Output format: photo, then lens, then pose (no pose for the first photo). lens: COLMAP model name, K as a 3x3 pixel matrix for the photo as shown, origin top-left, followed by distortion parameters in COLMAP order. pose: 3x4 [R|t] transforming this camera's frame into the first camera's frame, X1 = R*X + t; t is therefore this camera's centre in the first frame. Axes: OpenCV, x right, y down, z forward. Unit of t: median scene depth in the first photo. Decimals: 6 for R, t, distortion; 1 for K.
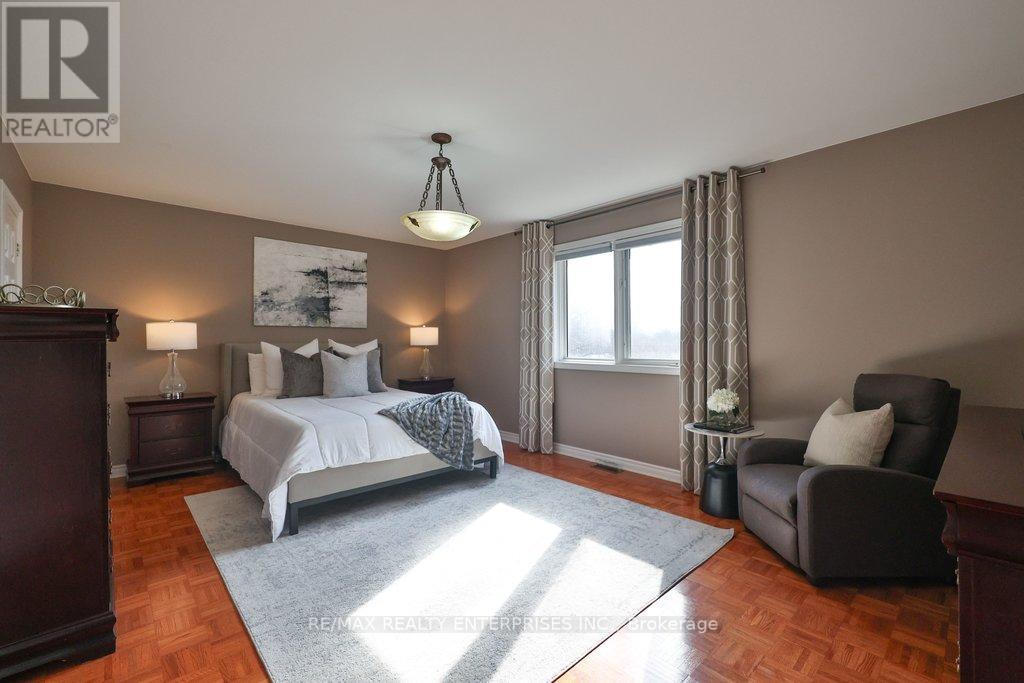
lens RADIAL K [[444.6, 0, 509.4], [0, 444.6, 341.9], [0, 0, 1]] dist [-0.000070, -0.000001]
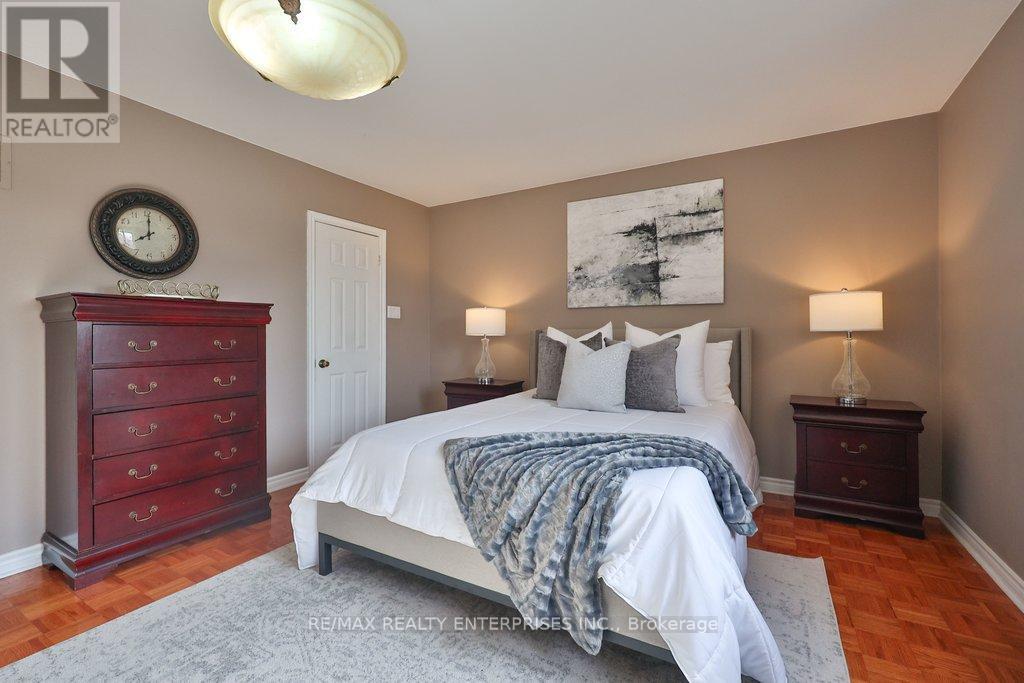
lens RADIAL K [[444.6, 0, 512.4], [0, 444.6, 336.3], [0, 0, 1]] dist [-0.000070, -0.000001]
pose [[0.298250, 0.001030, -0.954487, 0.182113], [0.001198, 0.999998, 0.001454, 0.013736], [0.954487, -0.001577, 0.298248, 0.585989]]
